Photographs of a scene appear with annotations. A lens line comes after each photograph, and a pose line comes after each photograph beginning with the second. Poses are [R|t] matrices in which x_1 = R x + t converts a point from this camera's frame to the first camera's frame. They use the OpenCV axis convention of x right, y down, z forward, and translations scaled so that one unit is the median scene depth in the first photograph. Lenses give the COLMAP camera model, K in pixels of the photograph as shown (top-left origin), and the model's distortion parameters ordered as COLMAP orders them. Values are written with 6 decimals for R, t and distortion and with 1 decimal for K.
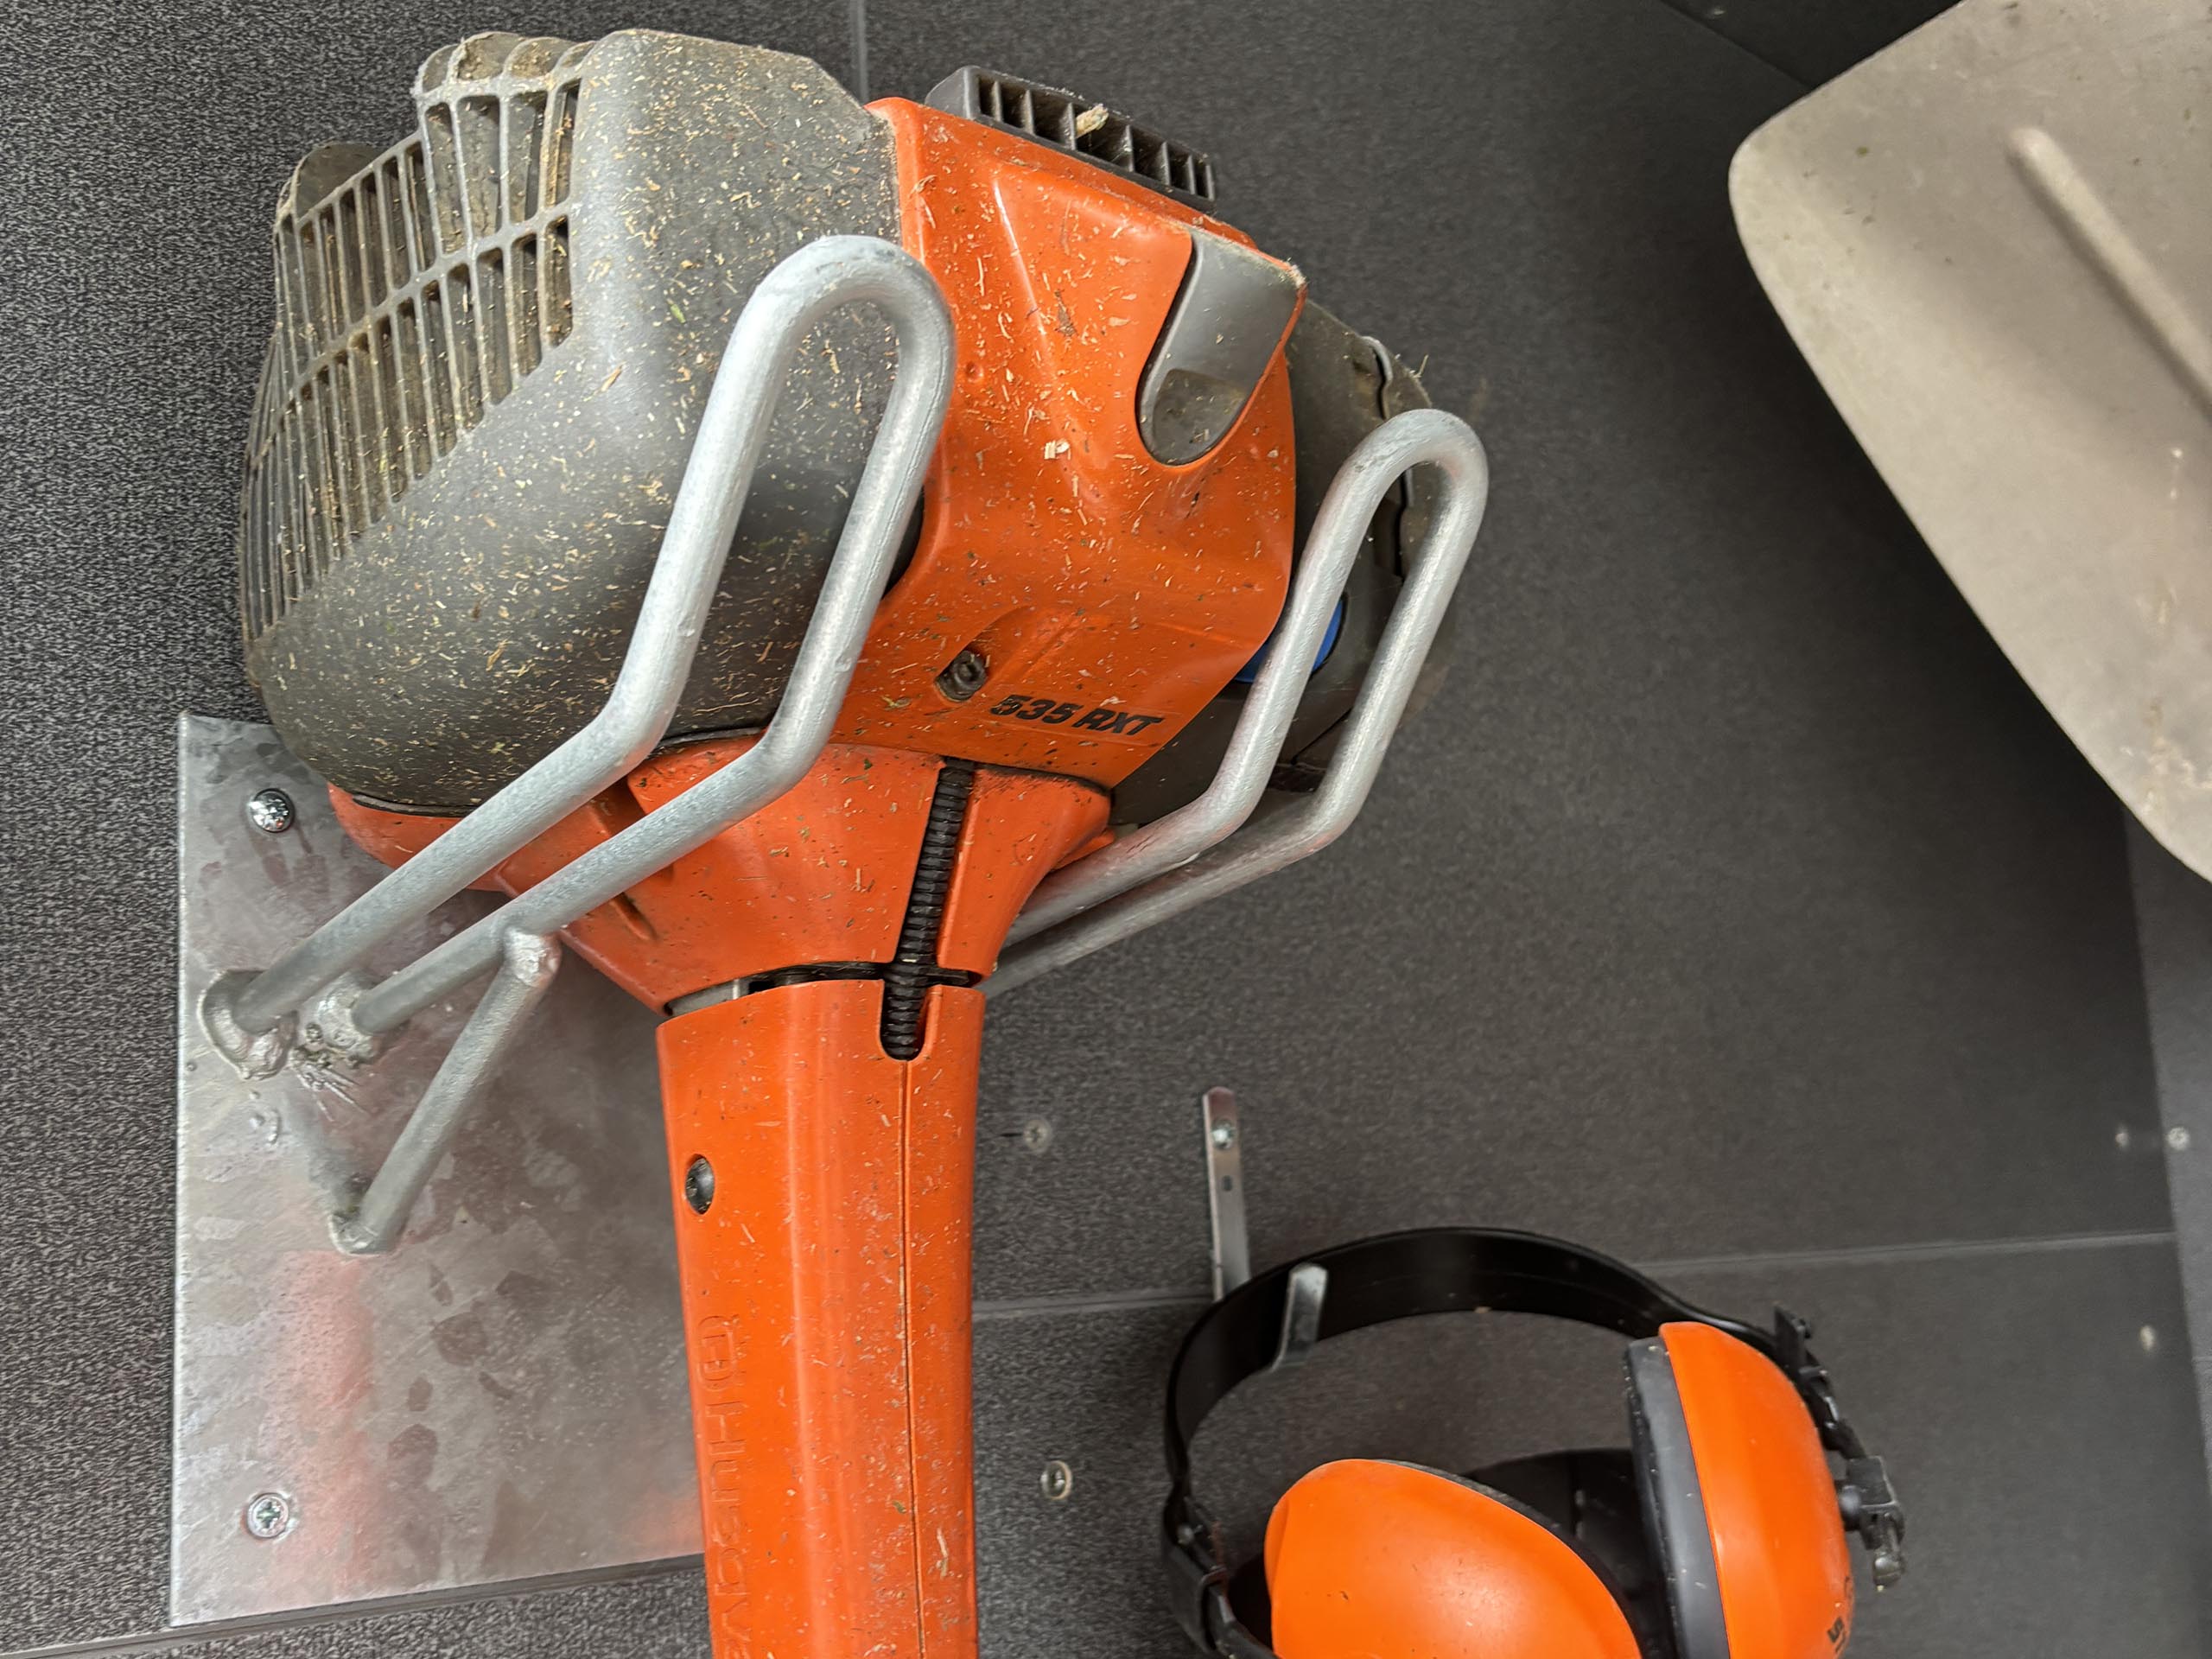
lens RADIAL K [[2224.5, 0, 1106.0], [0, 2224.5, 829.5], [0, 0, 1]] dist [0.003569, -0.002986]
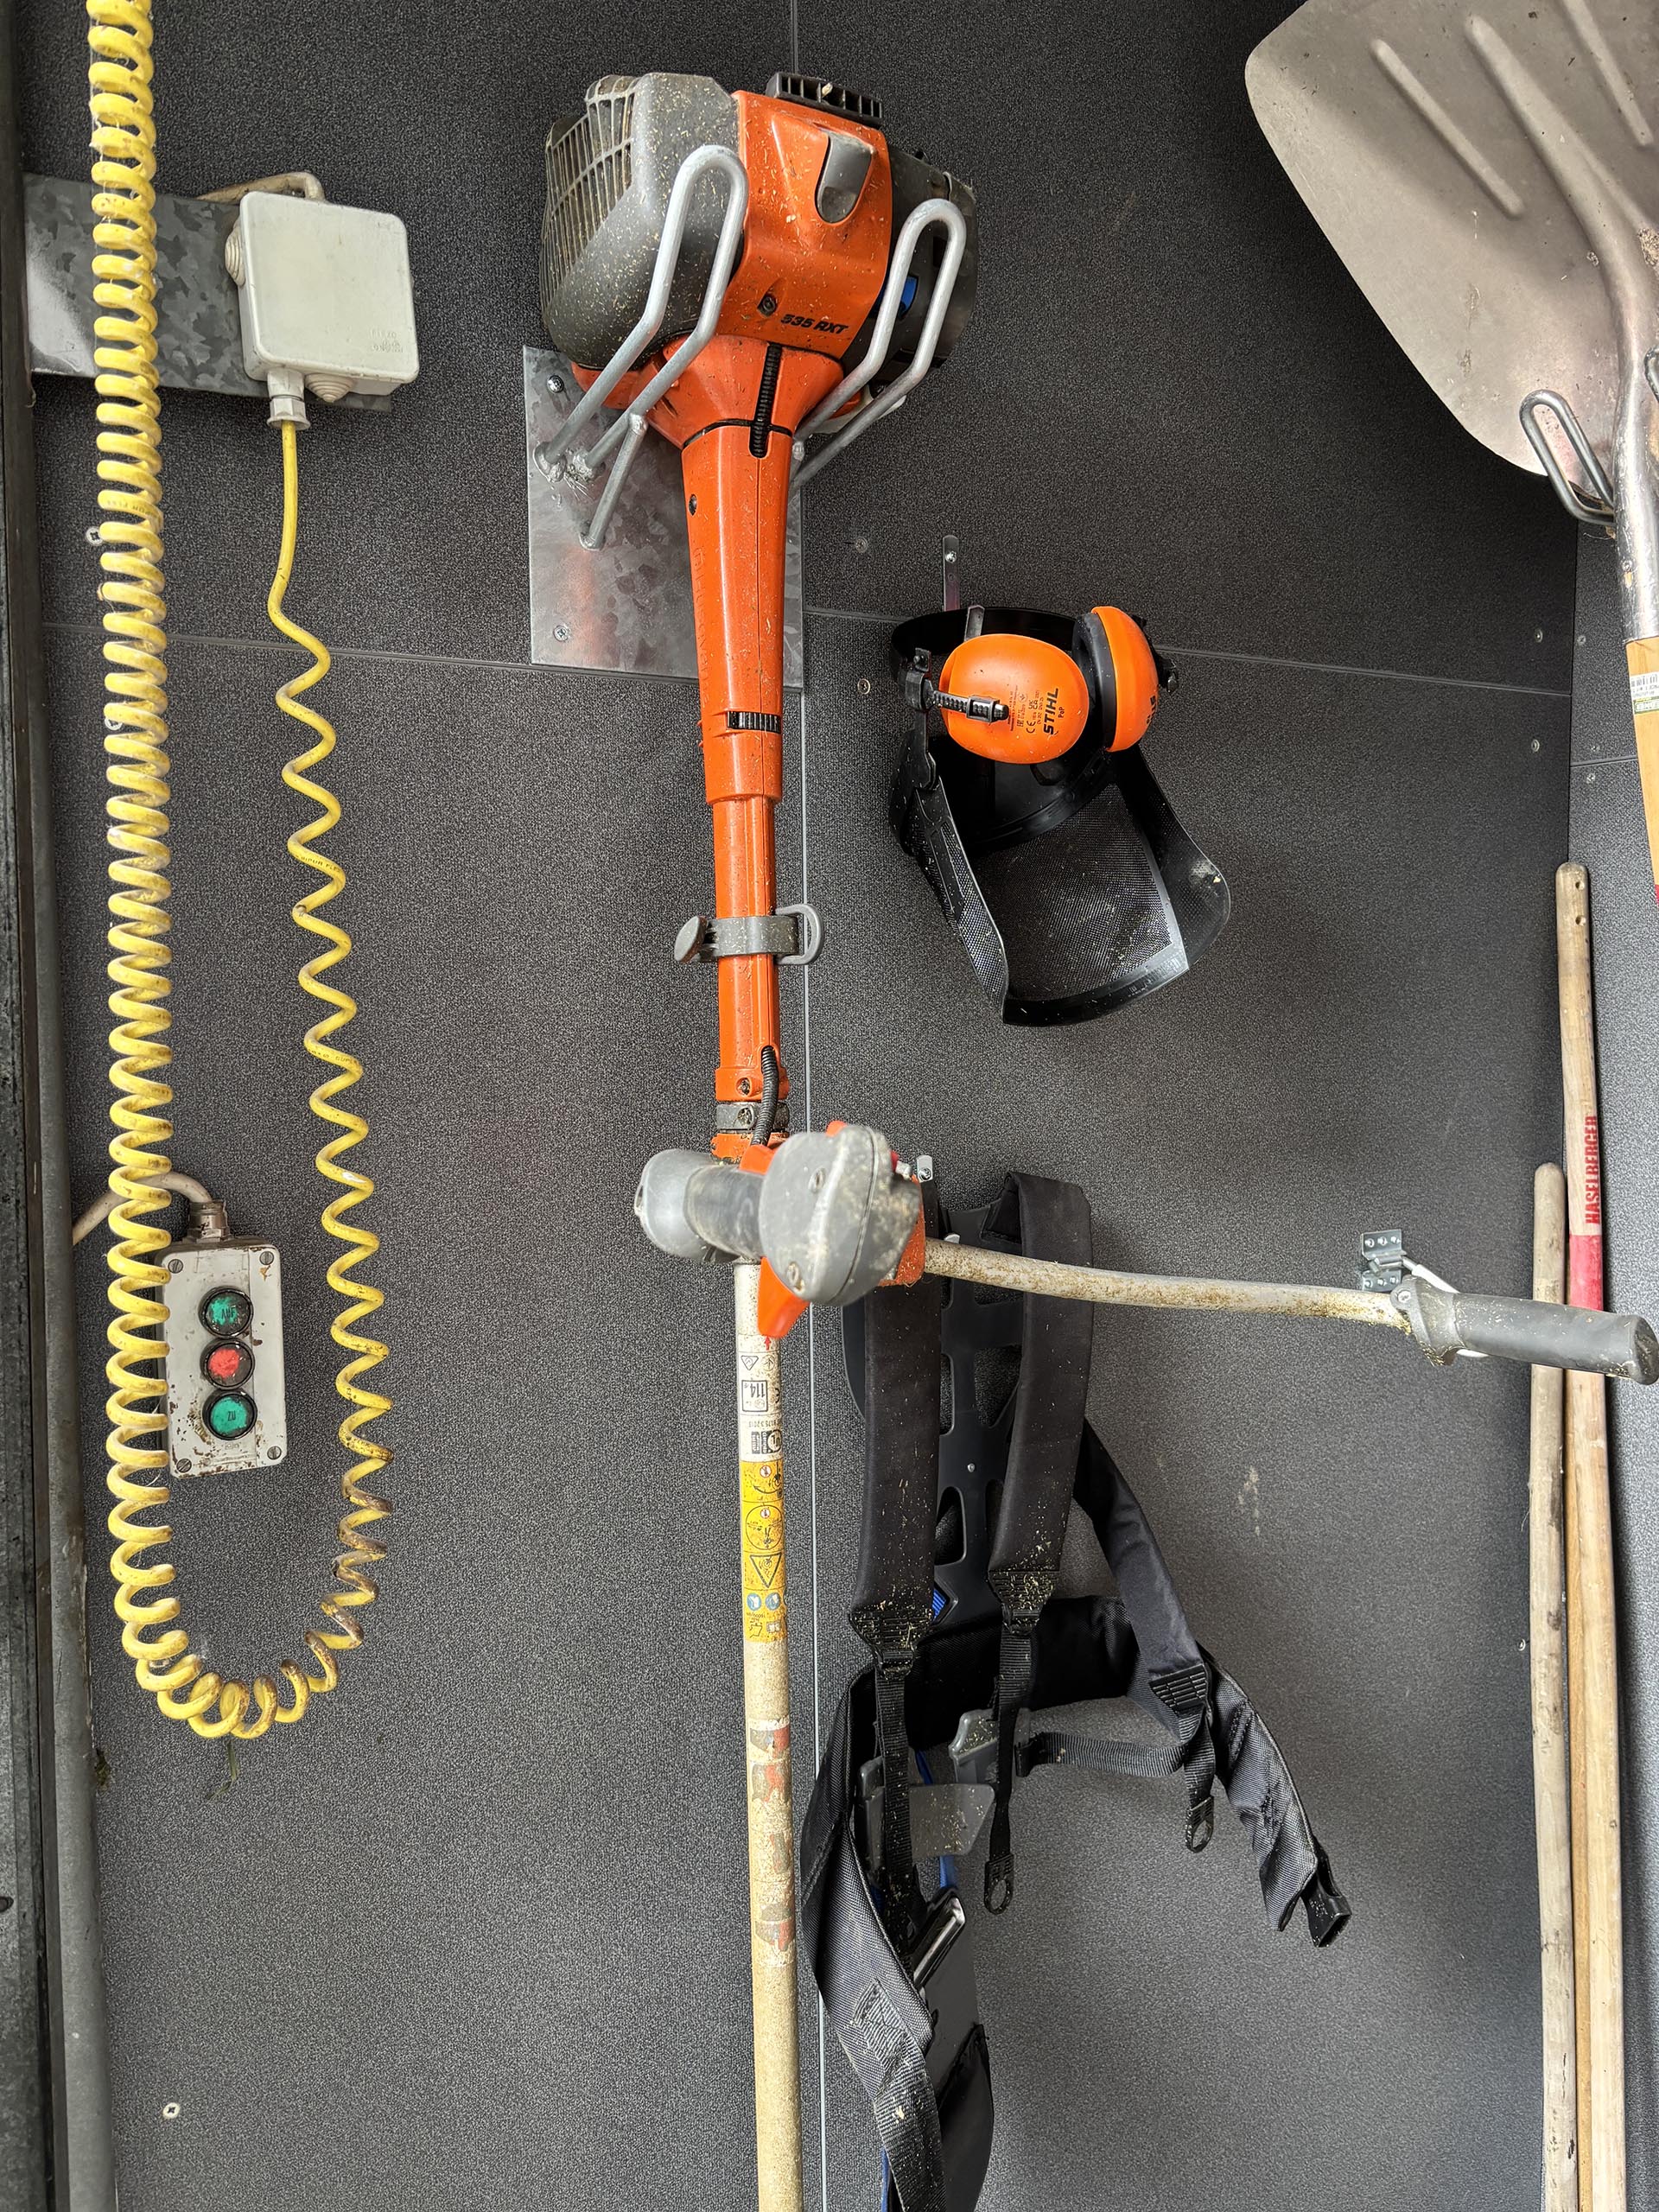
lens RADIAL K [[1771.5, 0, 829.5], [0, 1771.5, 1106.0], [0, 0, 1]] dist [0.069067, -0.102549]
pose [[0.970830, 0.064006, -0.231070, 0.559060], [-0.004864, 0.968770, 0.247914, 0.327506], [0.239721, -0.239559, 0.940822, -1.299893]]
